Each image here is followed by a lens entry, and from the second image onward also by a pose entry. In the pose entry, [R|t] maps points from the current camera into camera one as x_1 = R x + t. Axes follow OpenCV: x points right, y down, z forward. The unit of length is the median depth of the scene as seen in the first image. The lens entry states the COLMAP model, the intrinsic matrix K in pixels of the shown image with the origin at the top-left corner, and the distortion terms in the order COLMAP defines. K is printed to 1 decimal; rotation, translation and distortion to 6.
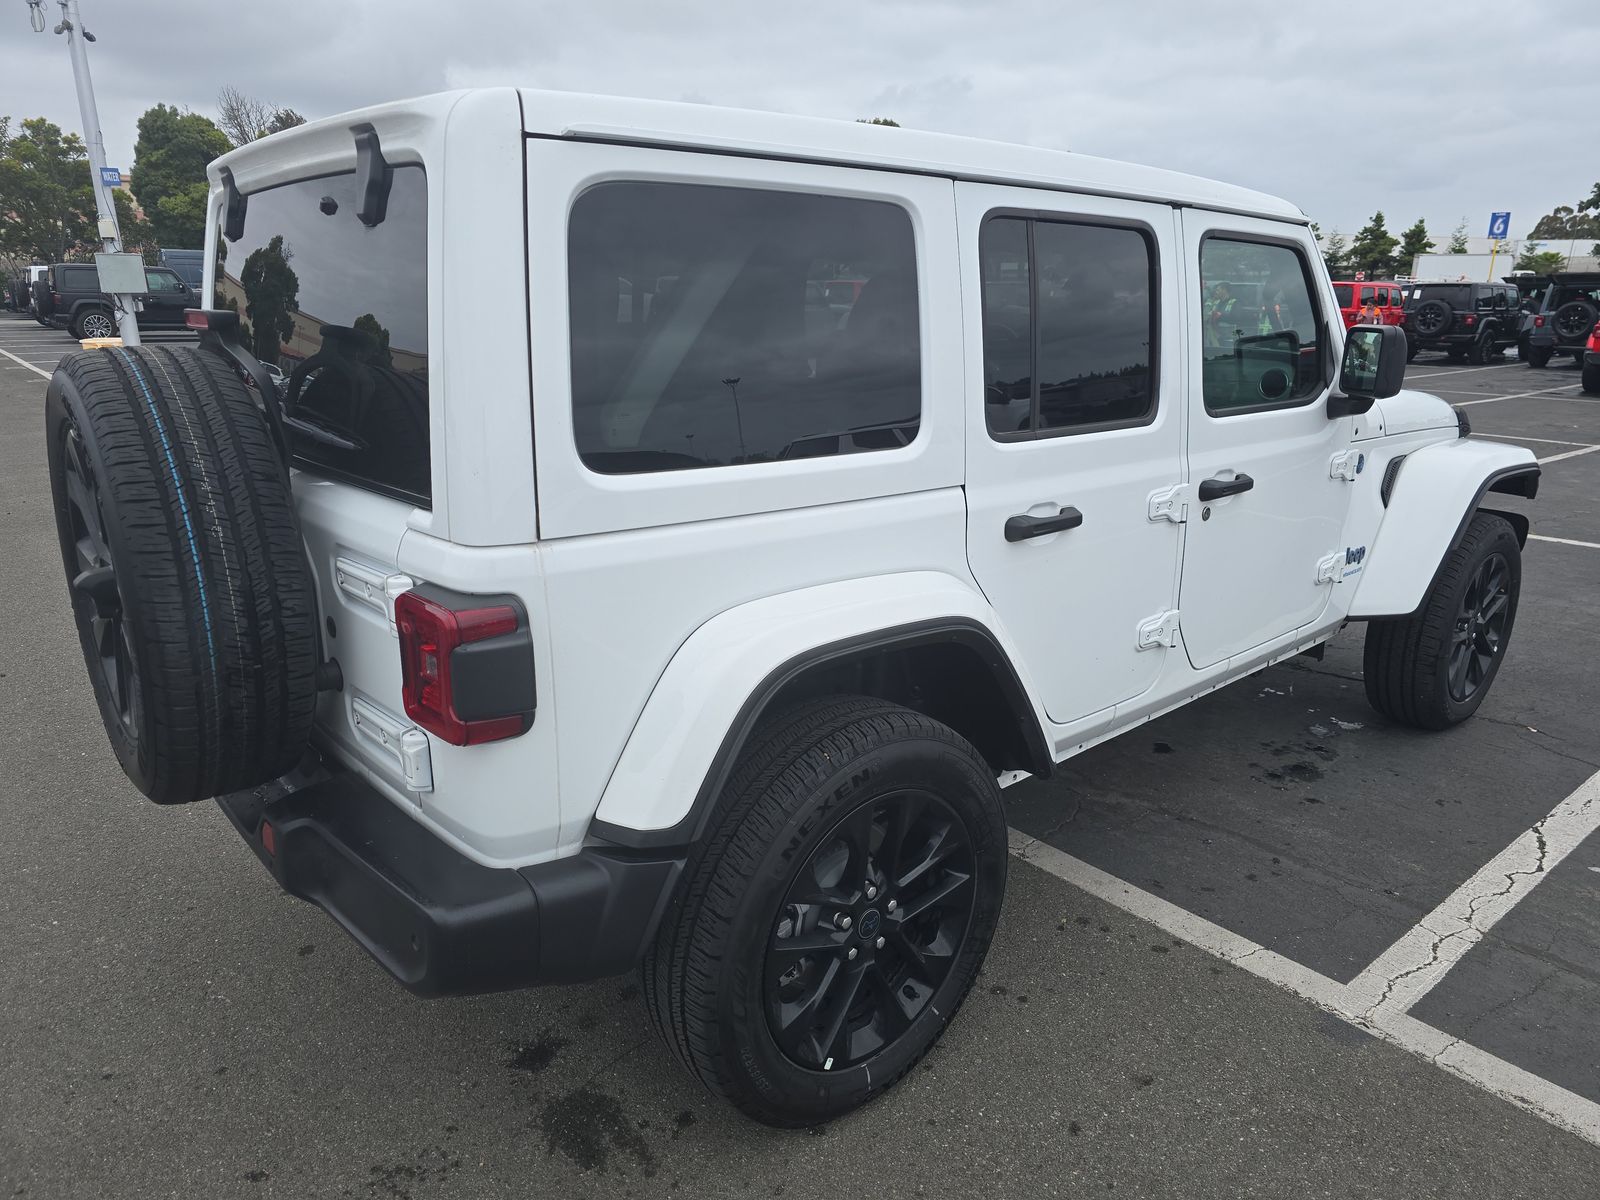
lens RADIAL K [[1110.0, 0, 815.0], [0, 1110.0, 592.7], [0, 0, 1]] dist [0.023255, -0.021977]
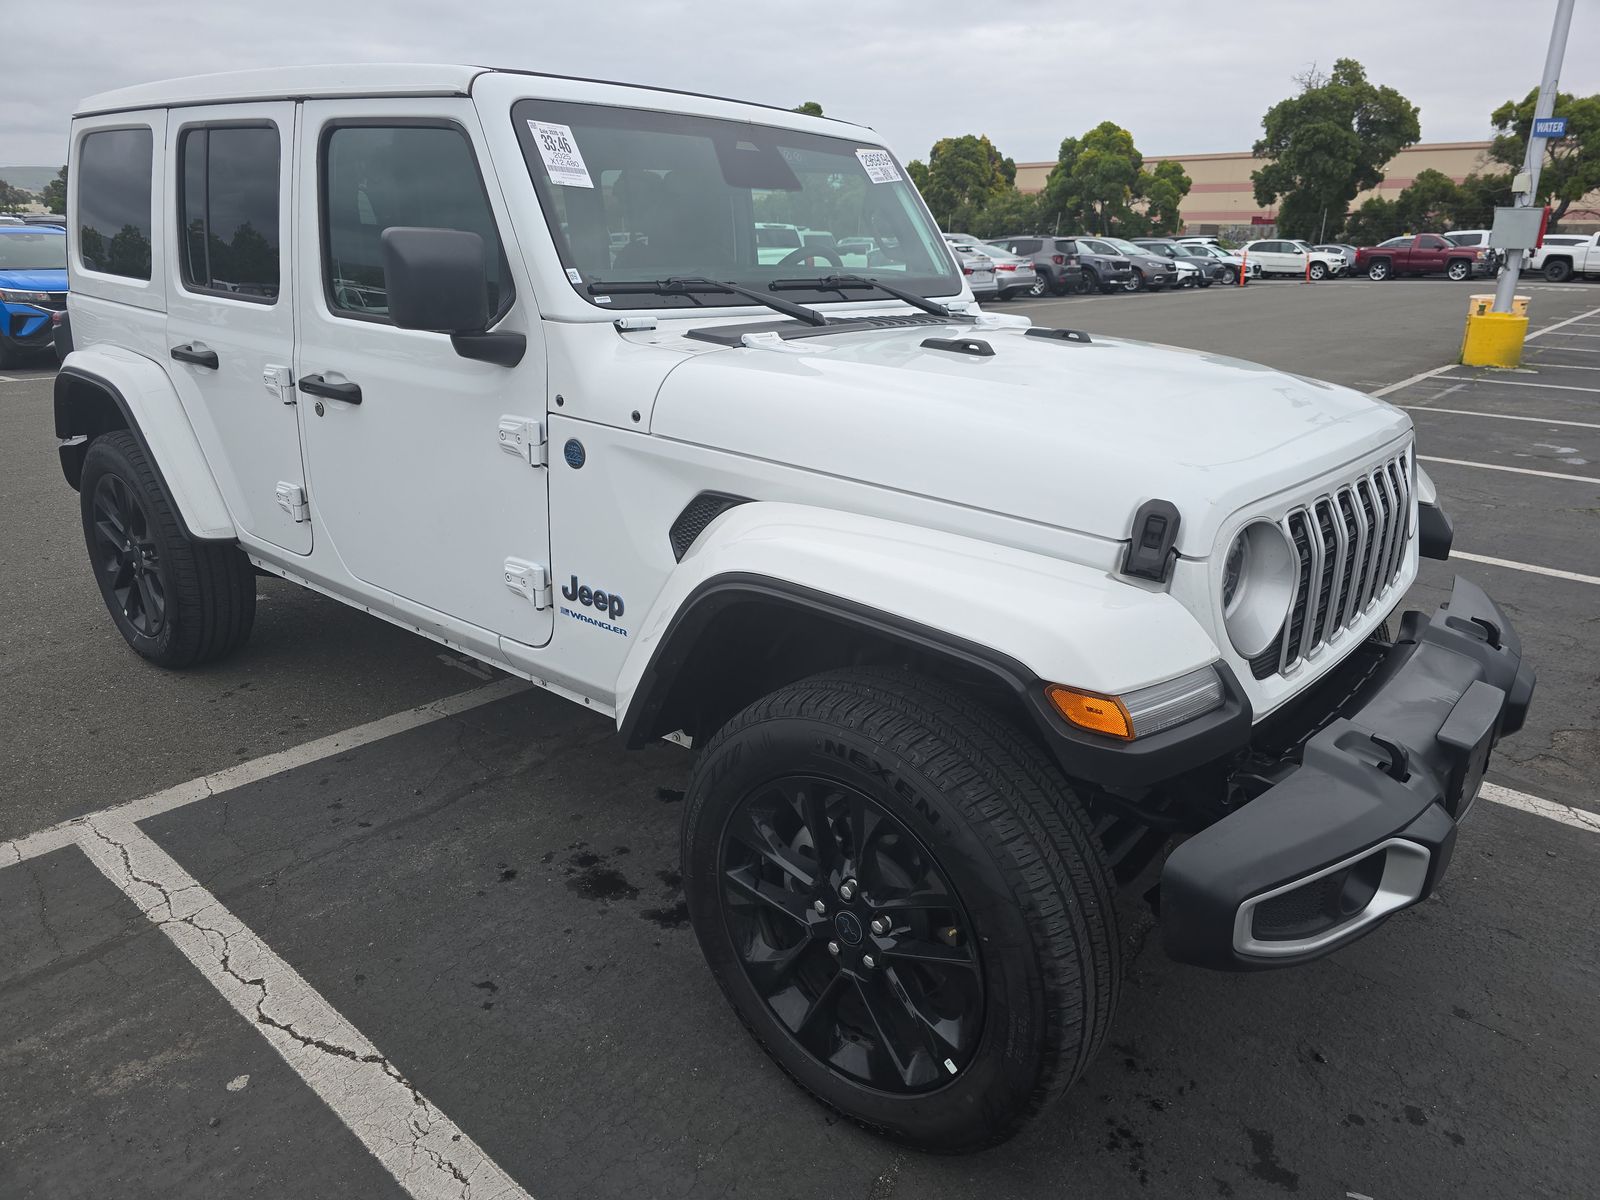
lens RADIAL K [[1110.0, 0, 805.6], [0, 1110.0, 603.5], [0, 0, 1]] dist [0.023255, -0.021977]
pose [[0.137285, 0.316772, -0.938514, 1.419472], [-0.287184, 0.919518, 0.268351, -0.307820], [0.947986, 0.232685, 0.217208, 1.242196]]
